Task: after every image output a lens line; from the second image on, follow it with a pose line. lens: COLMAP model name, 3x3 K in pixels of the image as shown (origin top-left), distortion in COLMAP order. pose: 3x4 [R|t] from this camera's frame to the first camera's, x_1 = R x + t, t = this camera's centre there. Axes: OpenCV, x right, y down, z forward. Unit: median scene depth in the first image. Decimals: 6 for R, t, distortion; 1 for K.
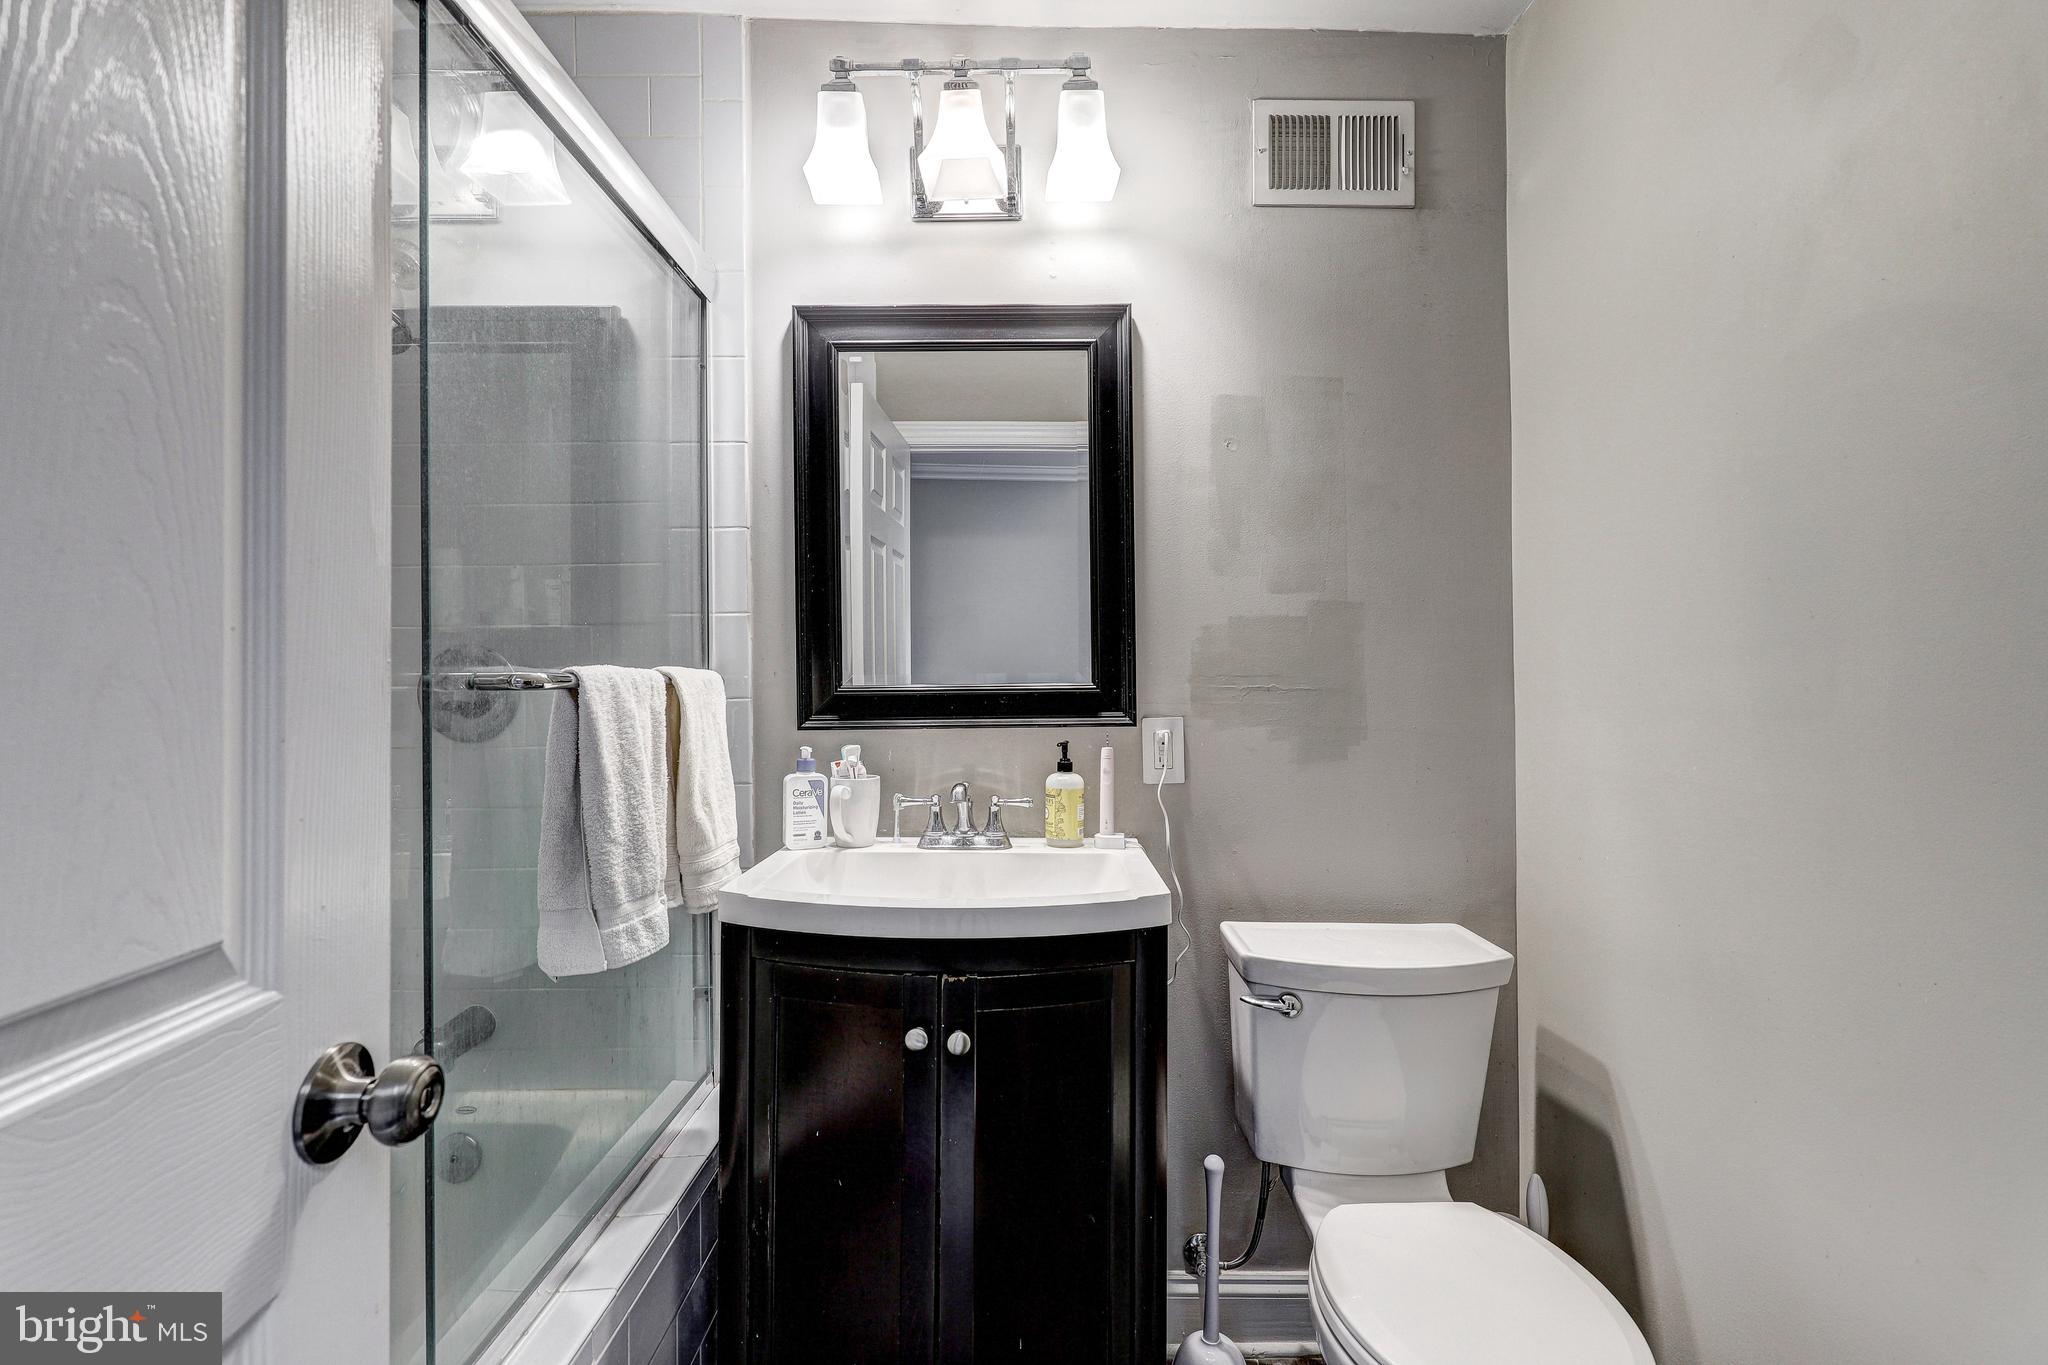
lens RADIAL K [[919.9, 0, 1021.5], [0, 919.9, 675.0], [0, 0, 1]] dist [0.000328, -0.000170]
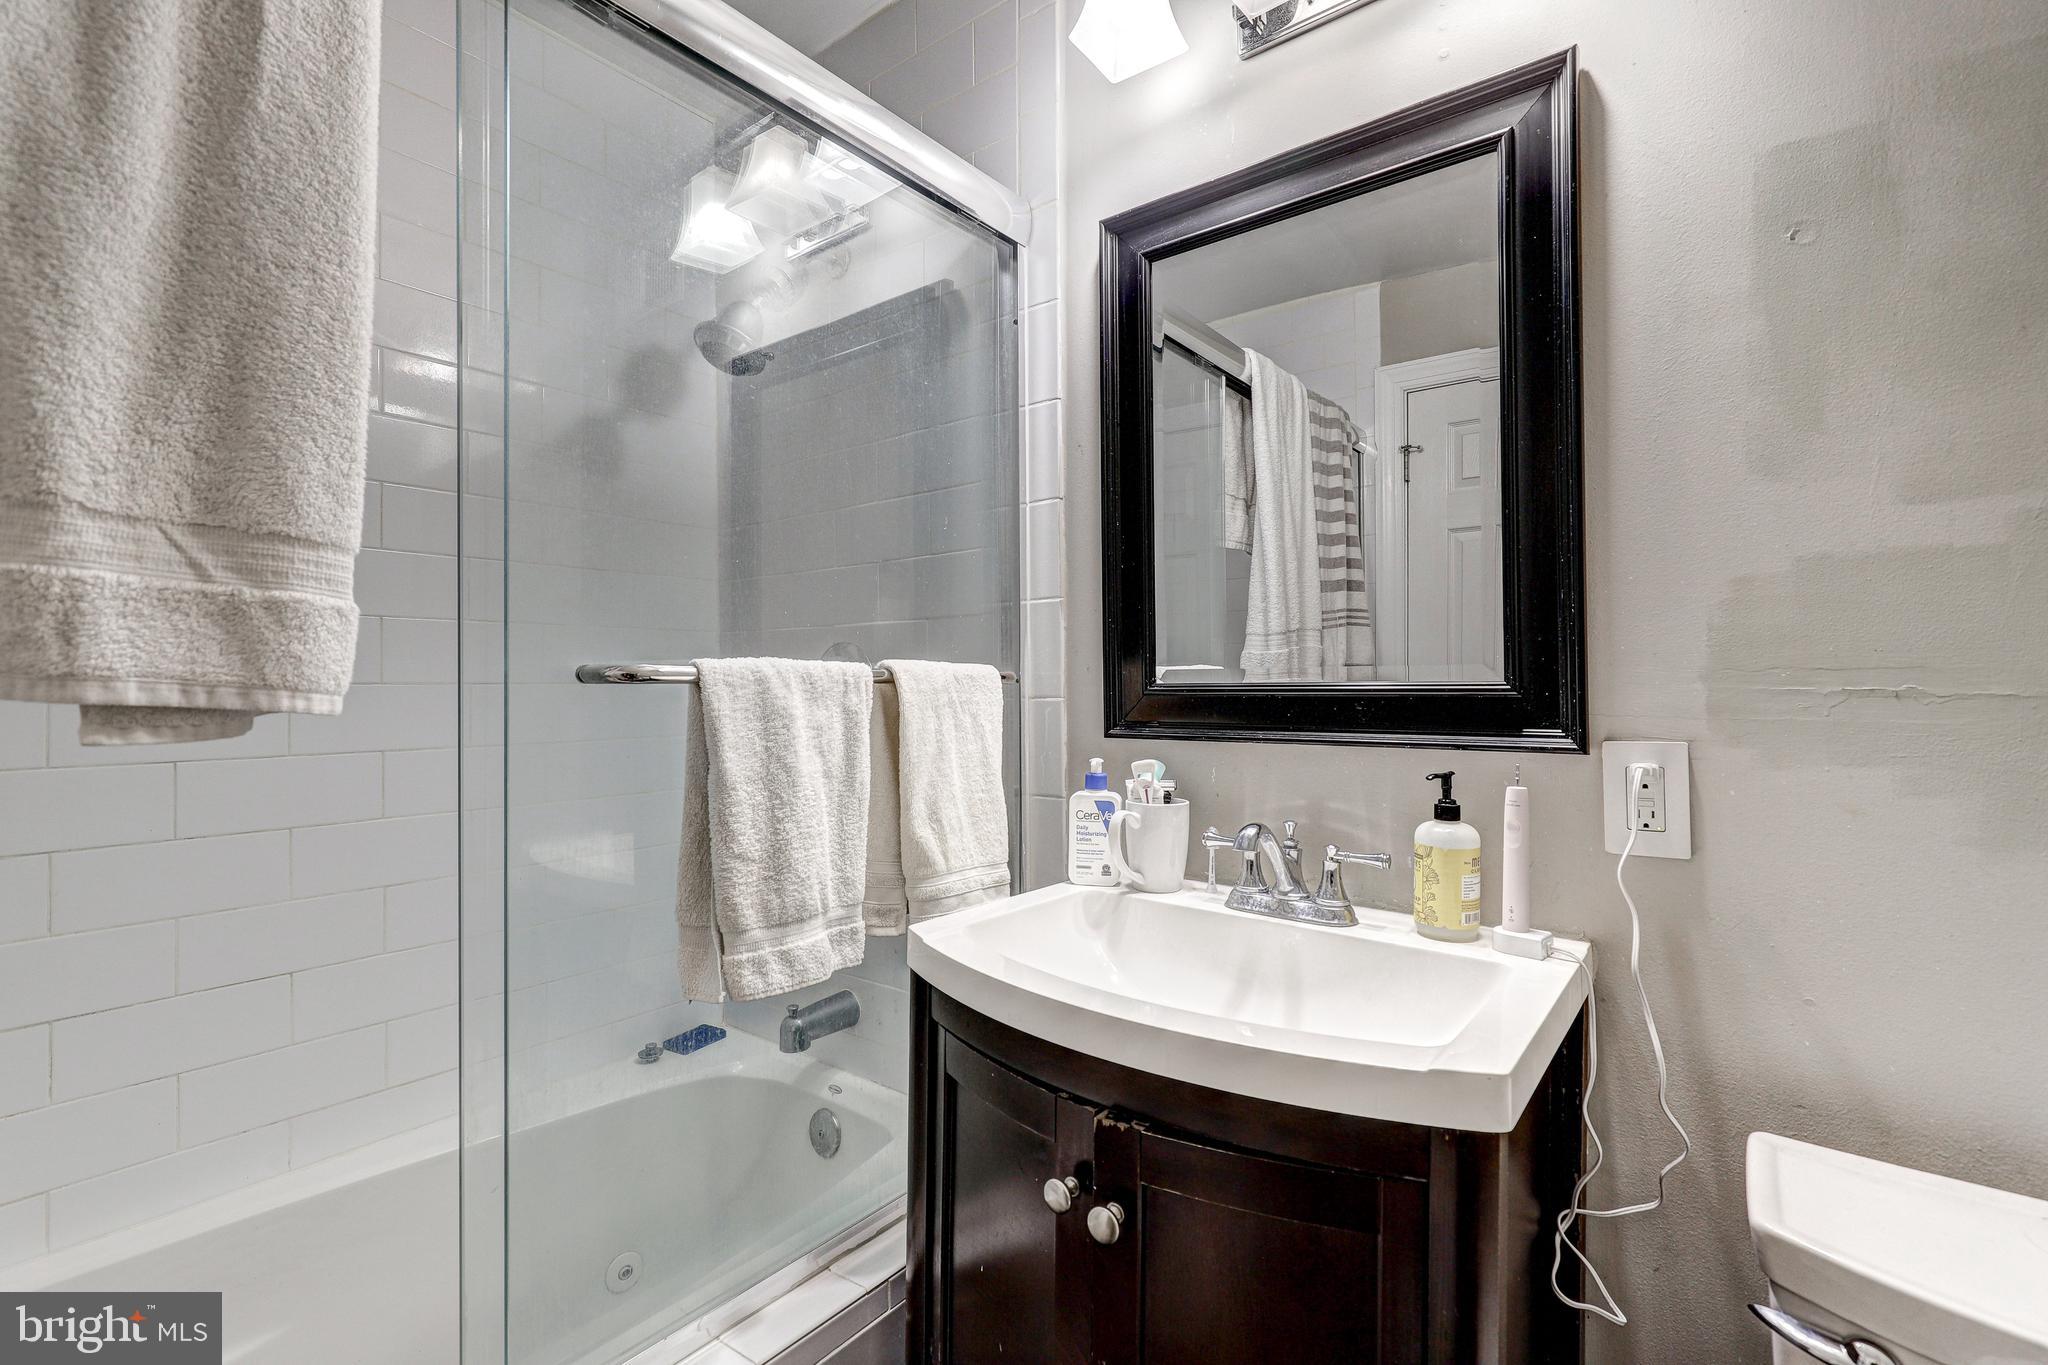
lens RADIAL K [[919.9, 0, 1021.5], [0, 919.9, 675.0], [0, 0, 1]] dist [0.000328, -0.000170]
pose [[0.788914, -0.000855, -0.614503, 0.207017], [0.000282, 0.999999, -0.001028, 0.005338], [0.614504, 0.000637, 0.788914, 0.316244]]
